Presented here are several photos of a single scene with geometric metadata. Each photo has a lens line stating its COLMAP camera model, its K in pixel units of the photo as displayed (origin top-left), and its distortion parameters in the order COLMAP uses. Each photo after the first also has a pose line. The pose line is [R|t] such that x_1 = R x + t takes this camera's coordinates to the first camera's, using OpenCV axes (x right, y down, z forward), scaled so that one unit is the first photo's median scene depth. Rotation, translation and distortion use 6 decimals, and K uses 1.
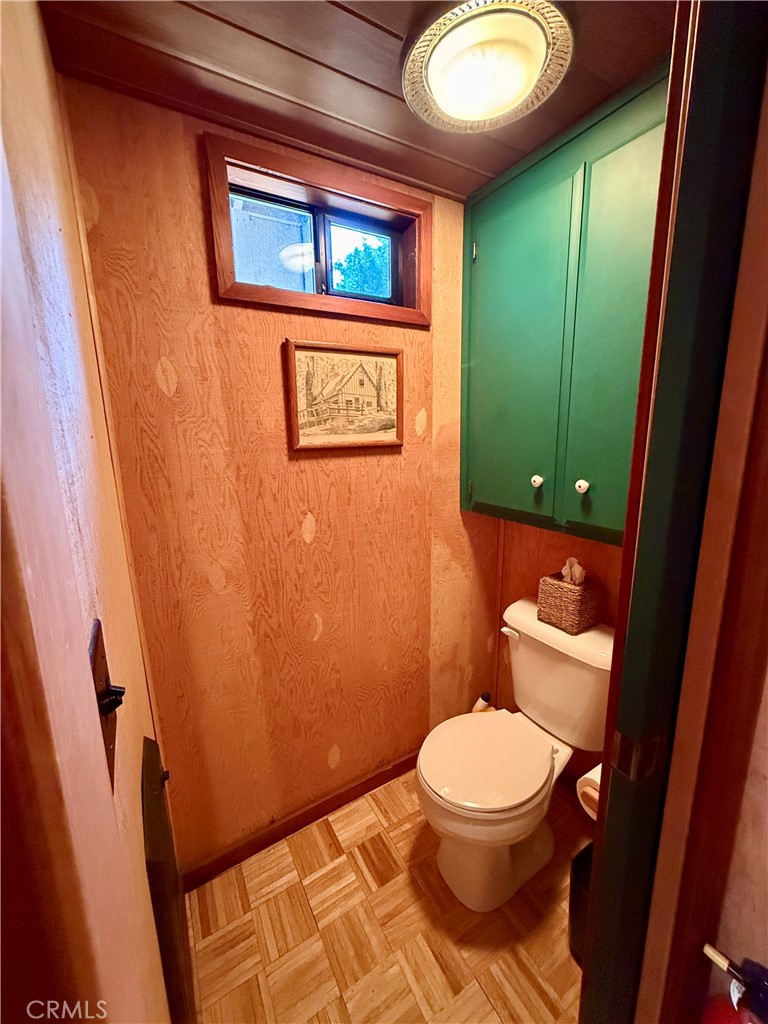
lens RADIAL K [[405.0, 0, 380.8], [0, 405.0, 503.3], [0, 0, 1]] dist [-0.001283, -0.000355]
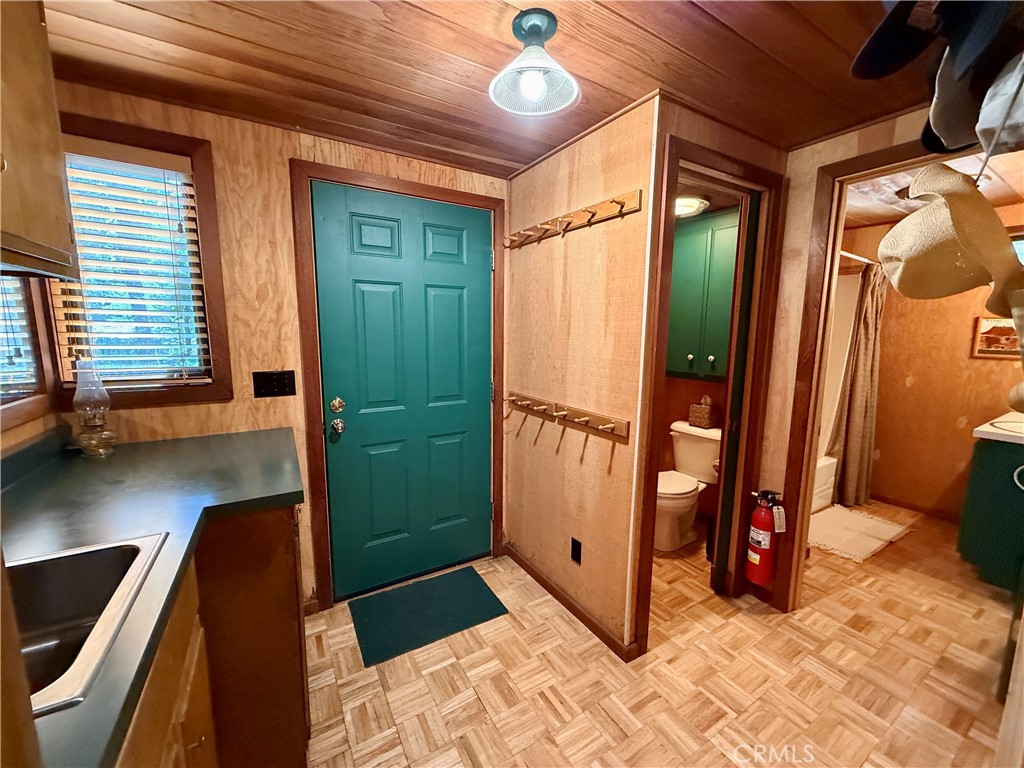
lens RADIAL K [[405.0, 0, 512.4], [0, 405.0, 384.0], [0, 0, 1]] dist [-0.001283, -0.000355]
pose [[0.999510, 0.029175, 0.011380, -0.572165], [-0.028450, 0.997827, -0.059437, 0.240108], [-0.013089, 0.059084, 0.998167, -1.114619]]
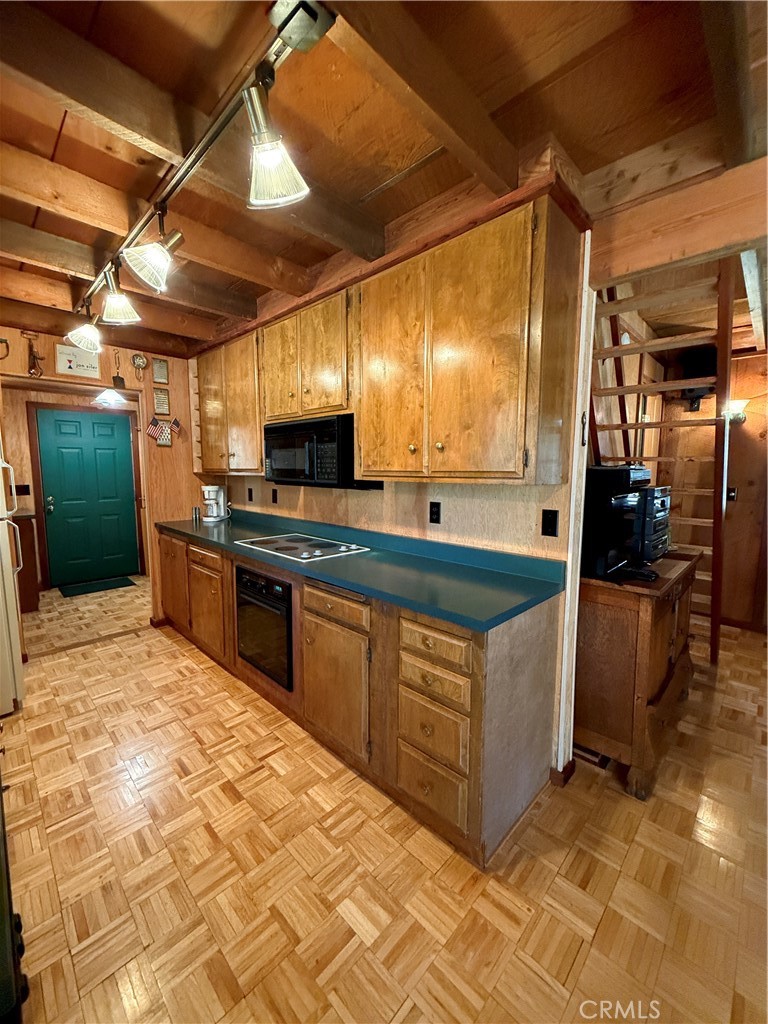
lens RADIAL K [[405.0, 0, 385.1], [0, 405.0, 508.5], [0, 0, 1]] dist [-0.001283, -0.000355]
pose [[0.964313, -0.003775, 0.264739, 3.153842], [0.029241, 0.995300, -0.092317, 1.711055], [-0.263147, 0.096763, 0.959891, -8.967193]]
